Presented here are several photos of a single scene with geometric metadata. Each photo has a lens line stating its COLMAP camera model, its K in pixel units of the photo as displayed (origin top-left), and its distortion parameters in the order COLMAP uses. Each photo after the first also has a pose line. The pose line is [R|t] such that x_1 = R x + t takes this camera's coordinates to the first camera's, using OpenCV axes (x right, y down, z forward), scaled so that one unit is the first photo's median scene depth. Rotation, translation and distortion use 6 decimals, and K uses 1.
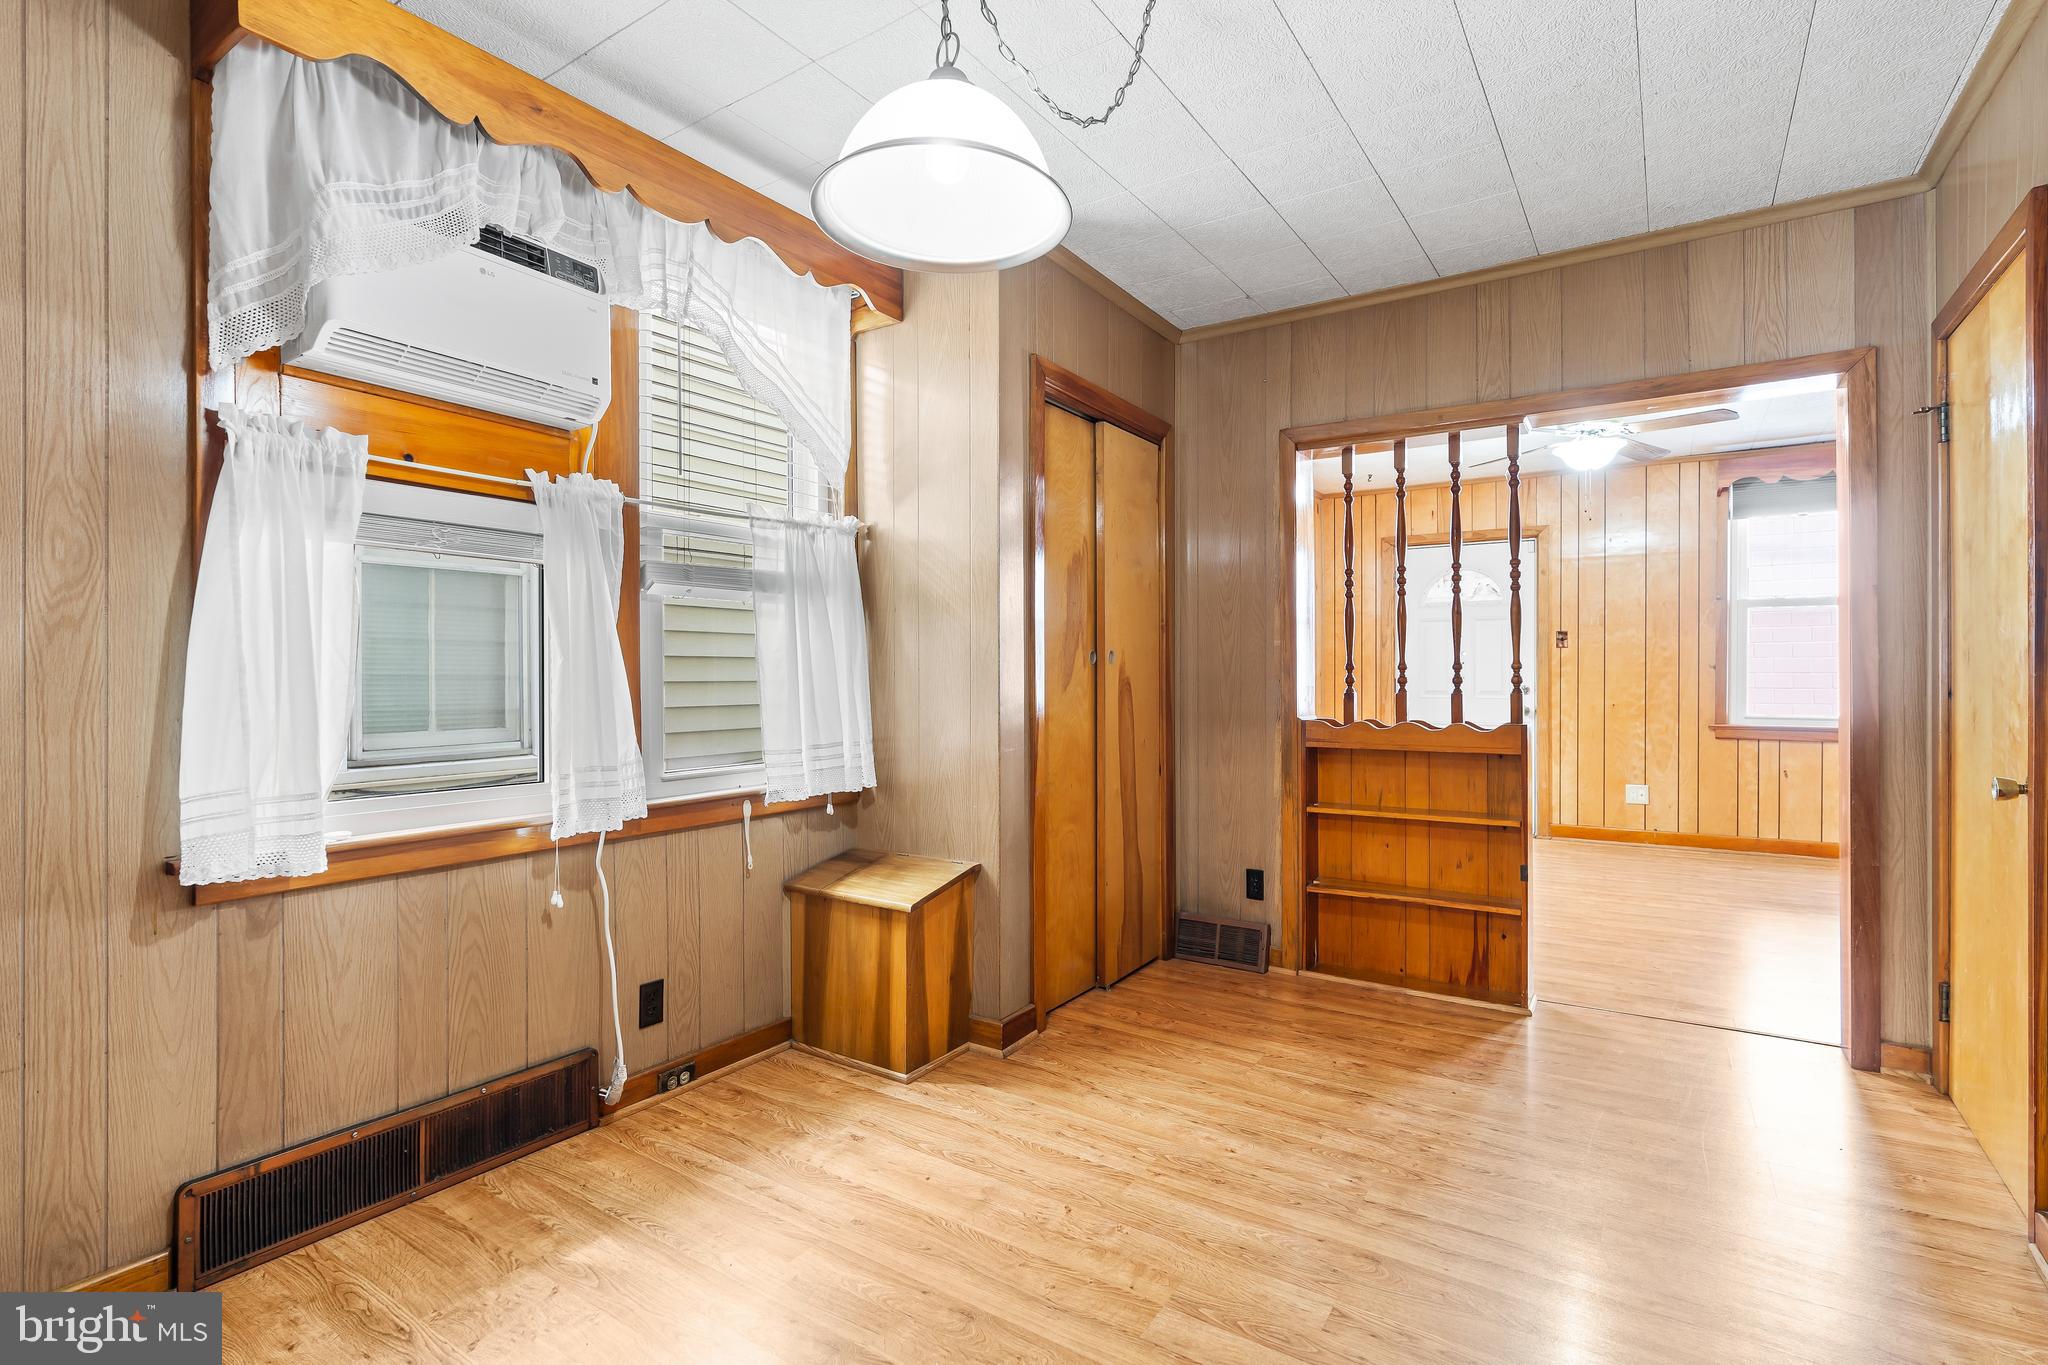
lens RADIAL K [[958.3, 0, 1026.3], [0, 958.3, 676.6], [0, 0, 1]] dist [-0.004885, -0.000001]
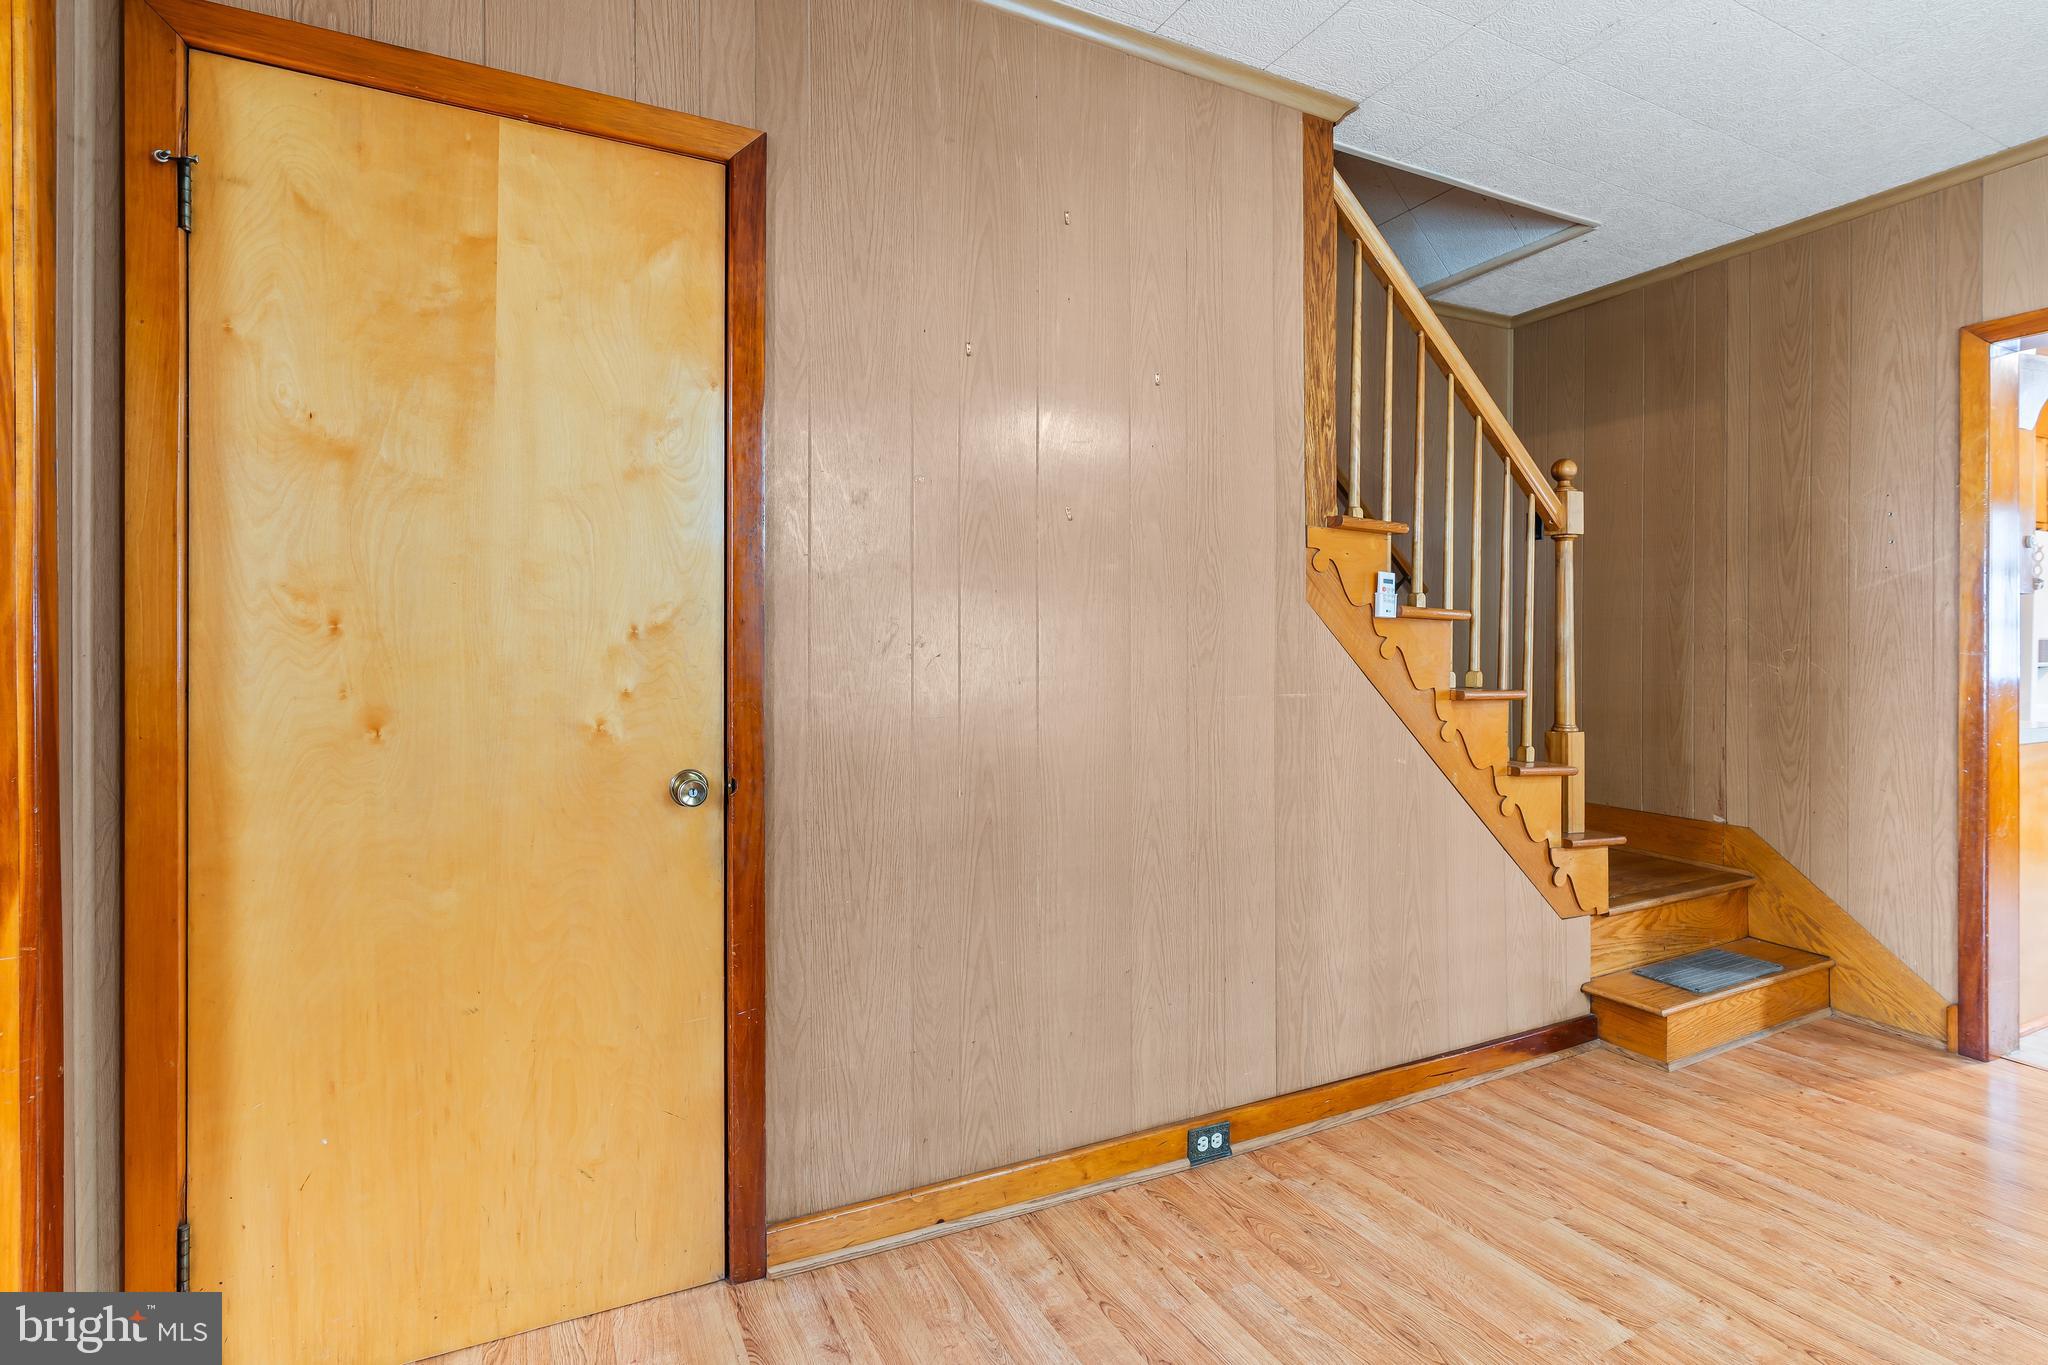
lens RADIAL K [[977.4, 0, 1024.3], [0, 977.4, 645.2], [0, 0, 1]] dist [-0.001538, 0.000215]
pose [[-0.868719, 0.007118, 0.495255, 0.279525], [0.003746, 0.999963, -0.007800, -0.003761], [-0.495292, -0.004920, -0.868713, 1.308467]]
